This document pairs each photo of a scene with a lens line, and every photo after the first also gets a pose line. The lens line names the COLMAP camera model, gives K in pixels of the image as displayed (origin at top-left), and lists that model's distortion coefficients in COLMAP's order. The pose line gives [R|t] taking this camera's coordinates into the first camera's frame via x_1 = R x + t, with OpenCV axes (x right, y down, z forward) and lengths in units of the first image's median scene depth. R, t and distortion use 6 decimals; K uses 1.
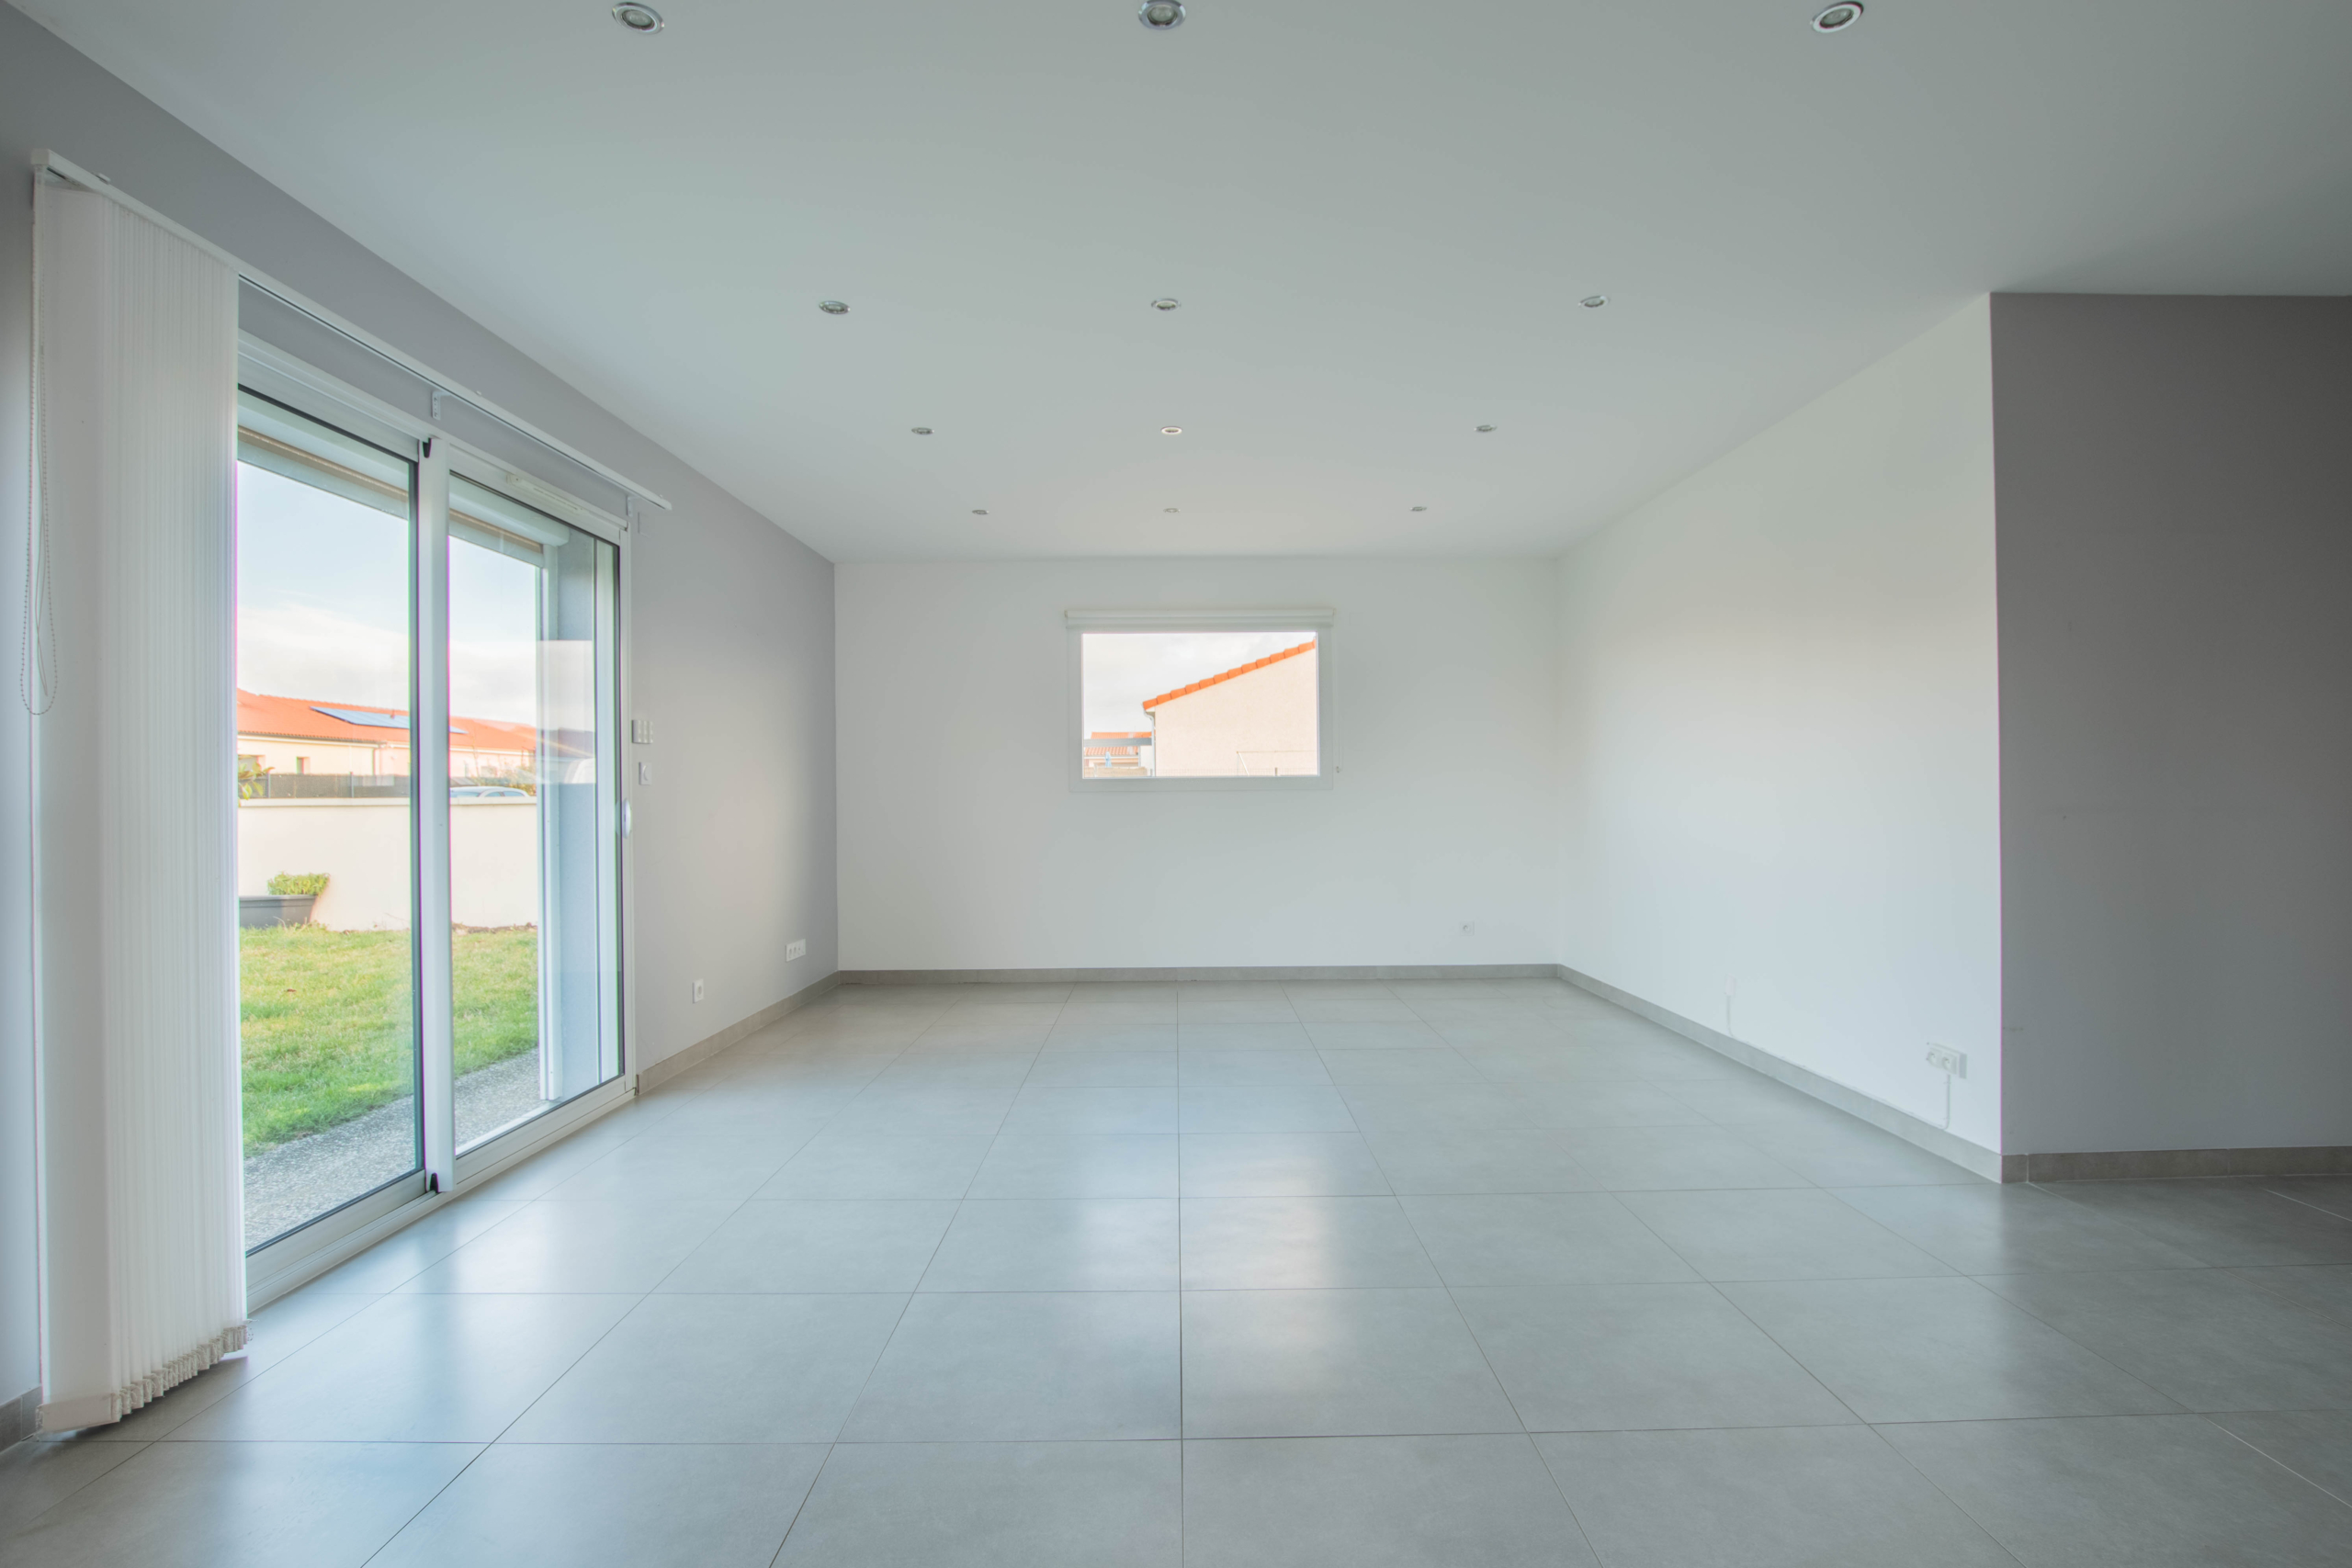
lens RADIAL K [[1160.4, 0, 1180.2], [0, 1160.4, 788.7], [0, 0, 1]] dist [-0.026403, -0.000377]
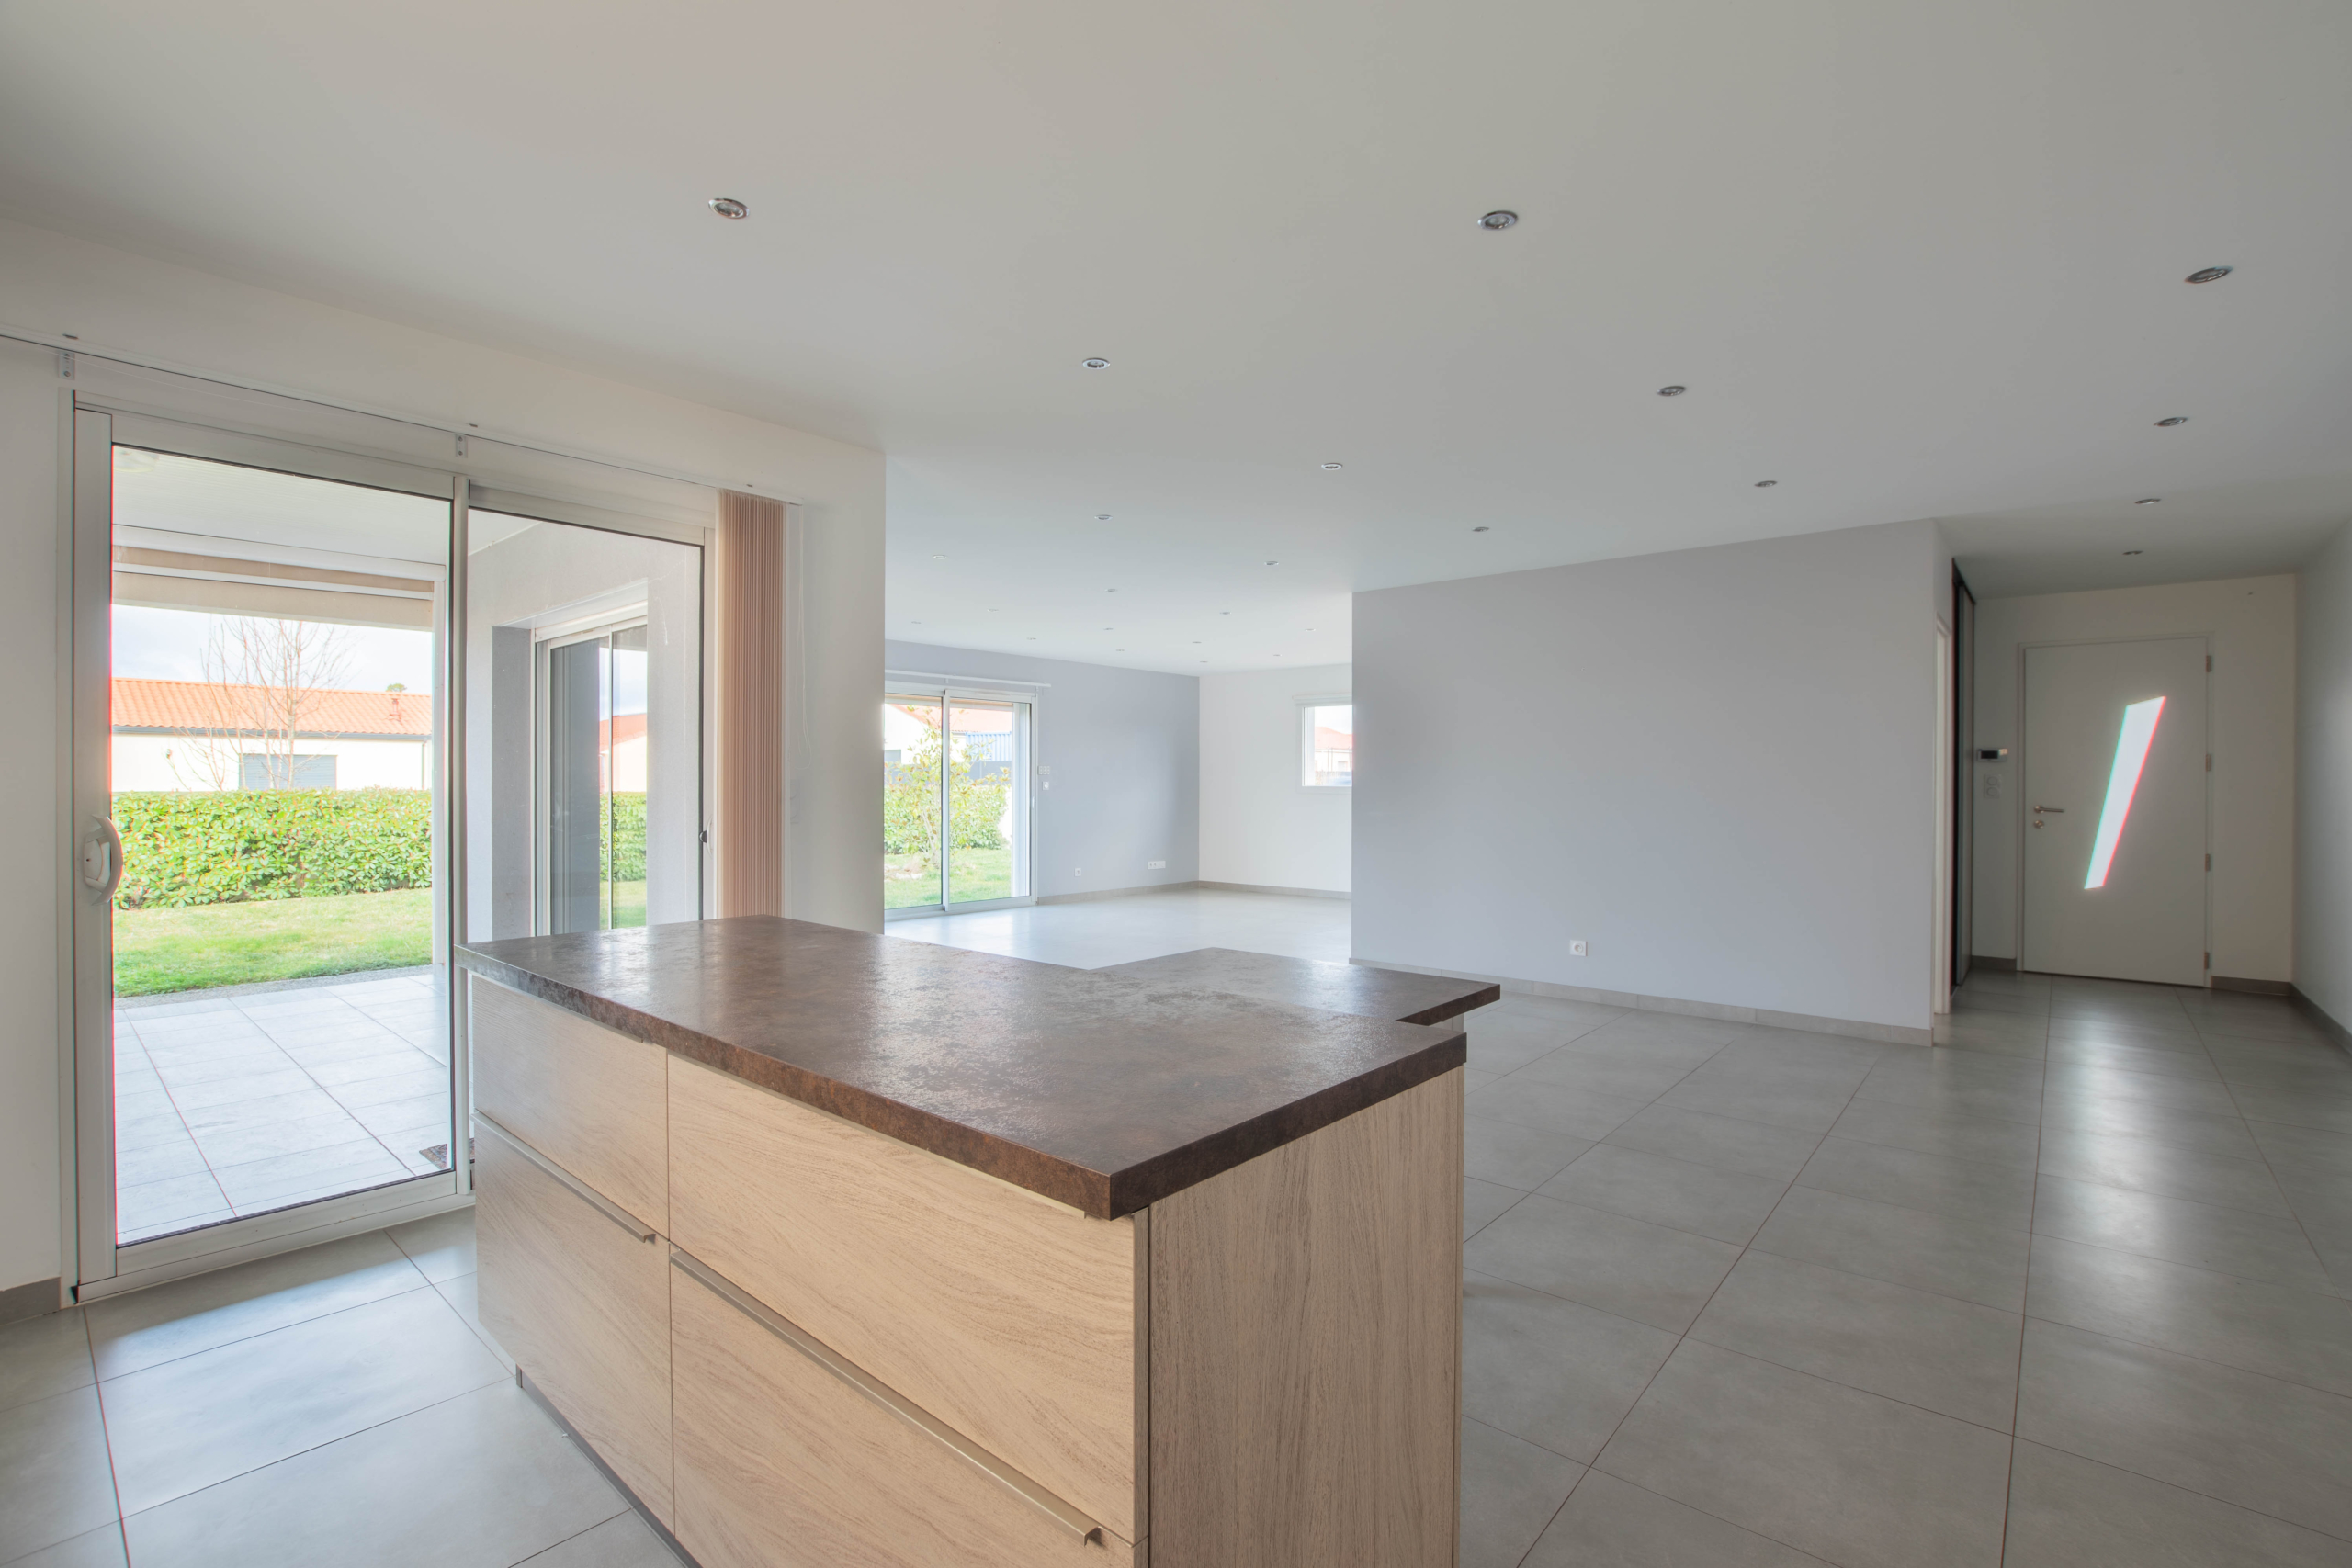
lens RADIAL K [[1061.5, 0, 1176.0], [0, 1061.5, 784.0], [0, 0, 1]] dist [-0.035339, 0.005855]
pose [[0.752256, 0.017506, -0.658638, 1.882096], [-0.009860, 0.999834, 0.015314, -0.070226], [0.658797, -0.005026, 0.752304, -0.894691]]
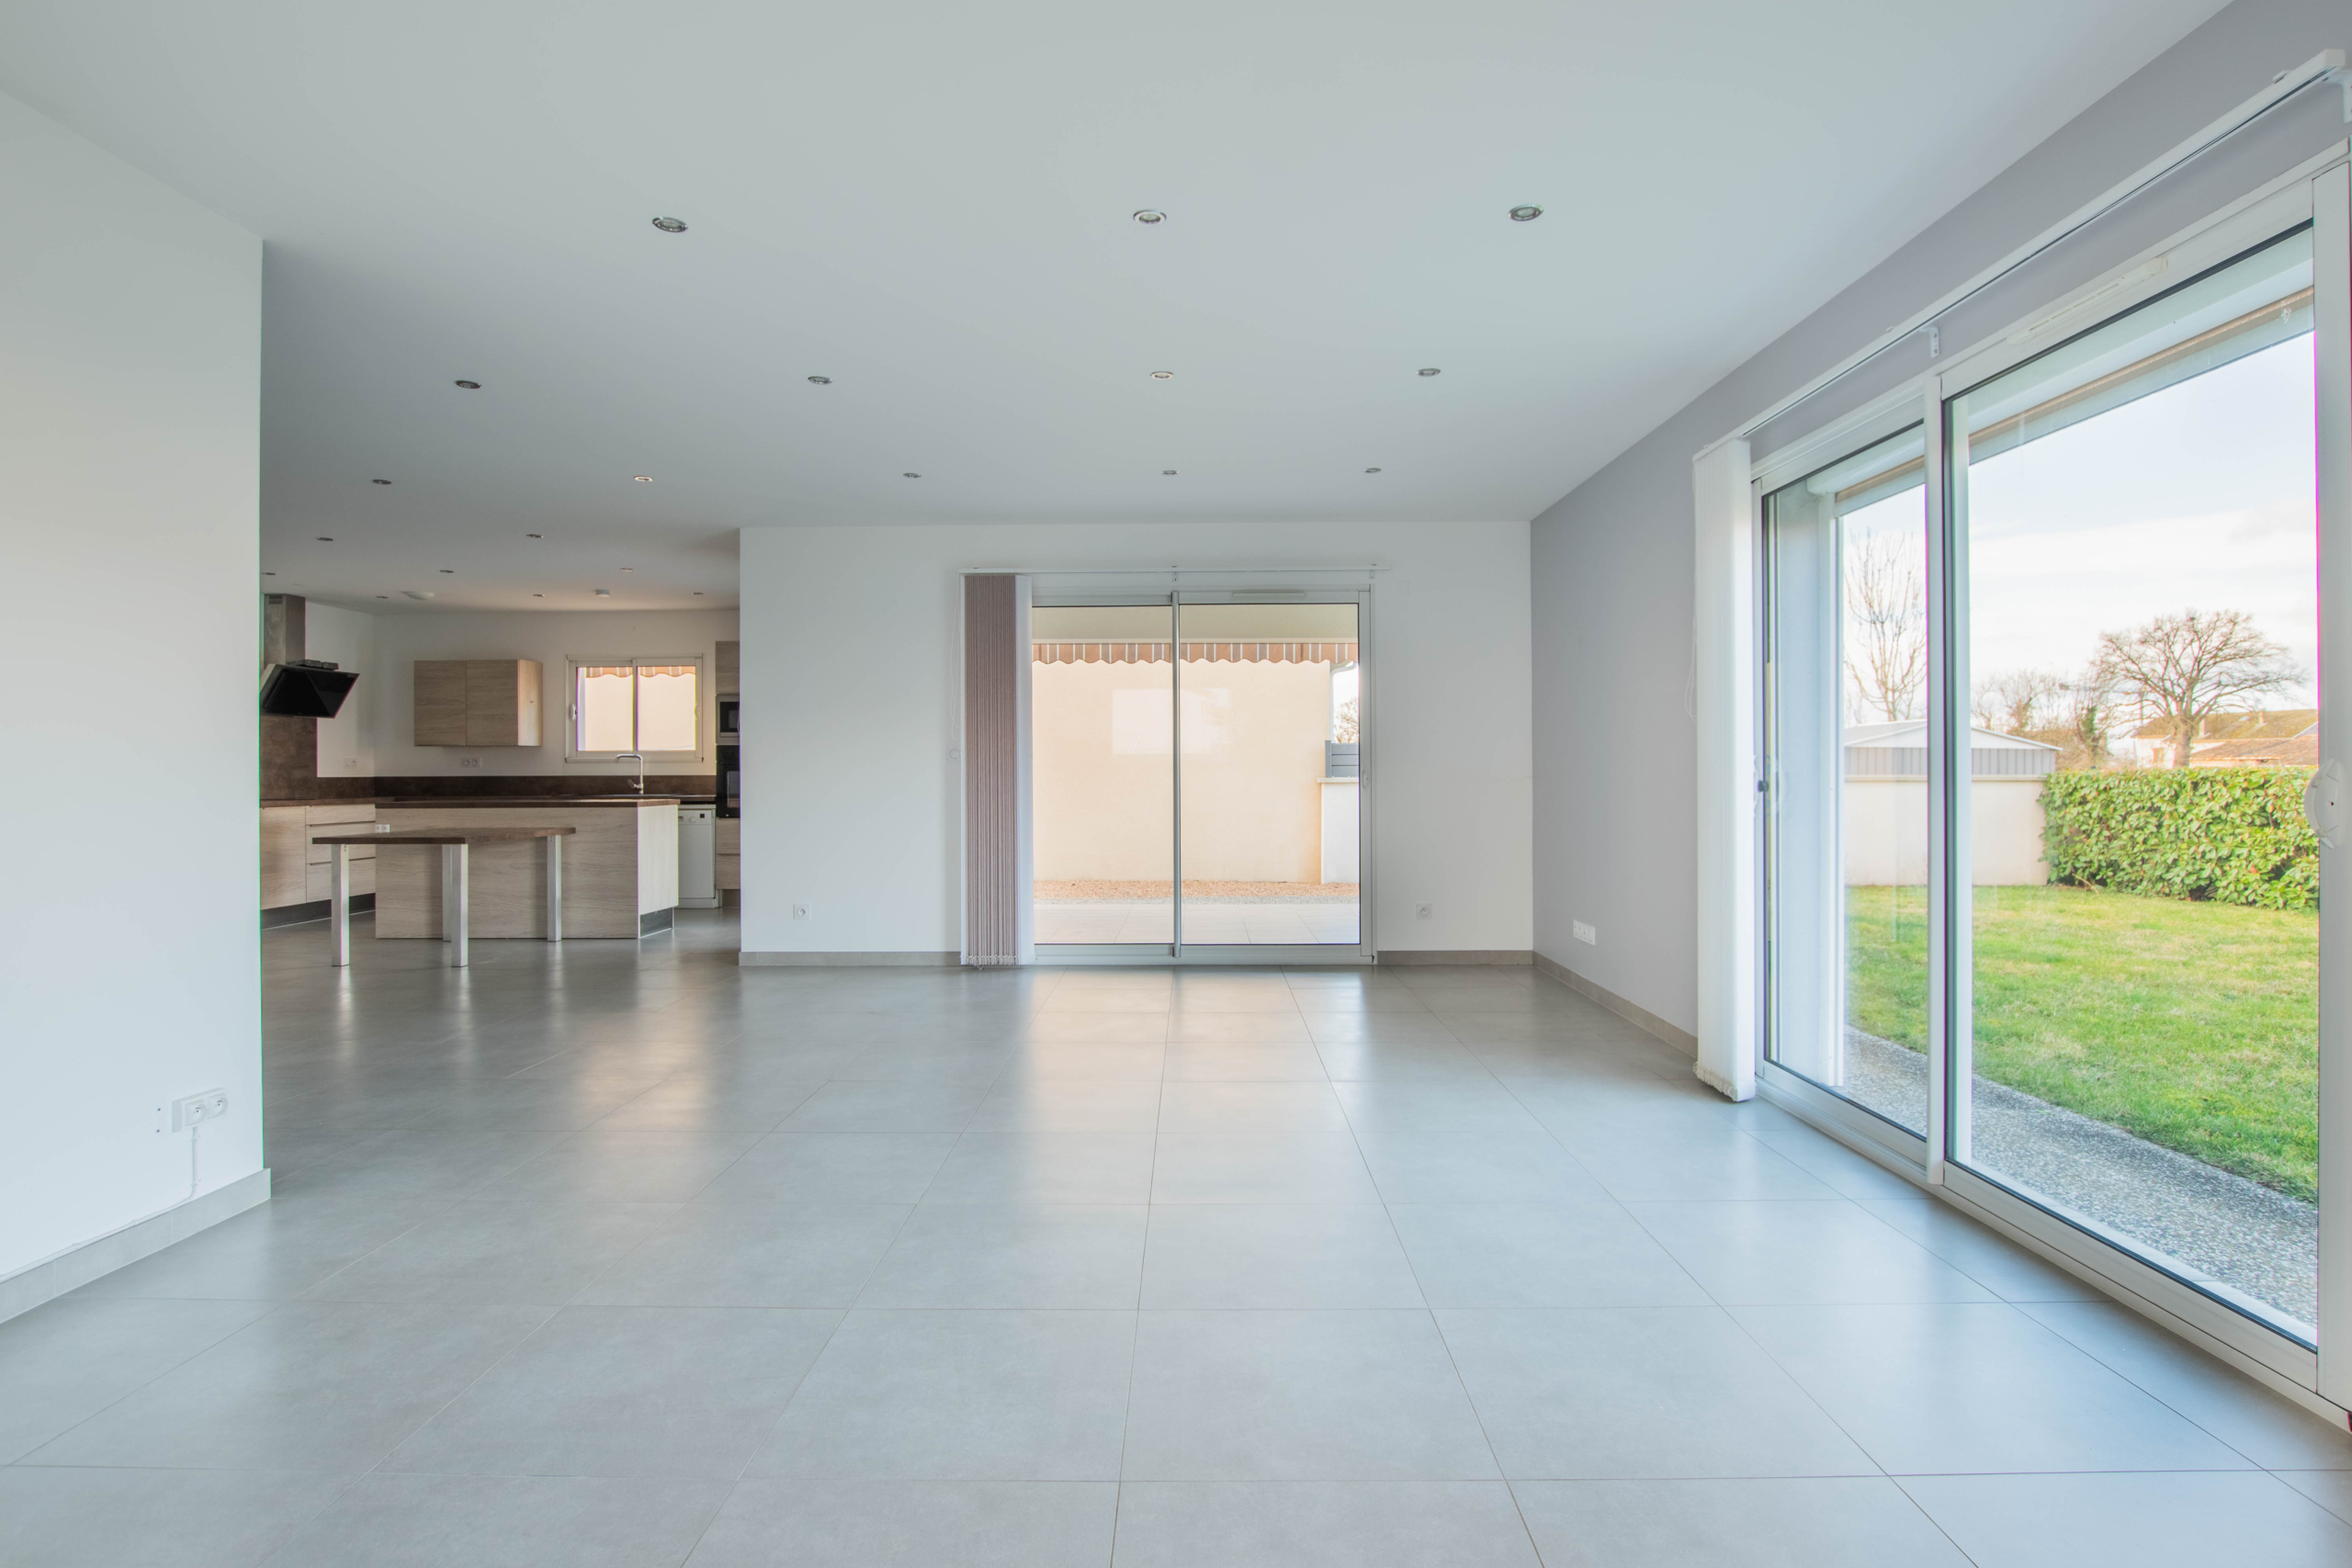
lens RADIAL K [[1181.8, 0, 1181.4], [0, 1181.8, 767.0], [0, 0, 1]] dist [-0.043170, 0.012419]
pose [[-0.999762, 0.013178, 0.017409, -0.048186], [0.013083, 0.999899, -0.005532, 0.009248], [-0.017480, -0.005303, -0.999833, 1.946471]]
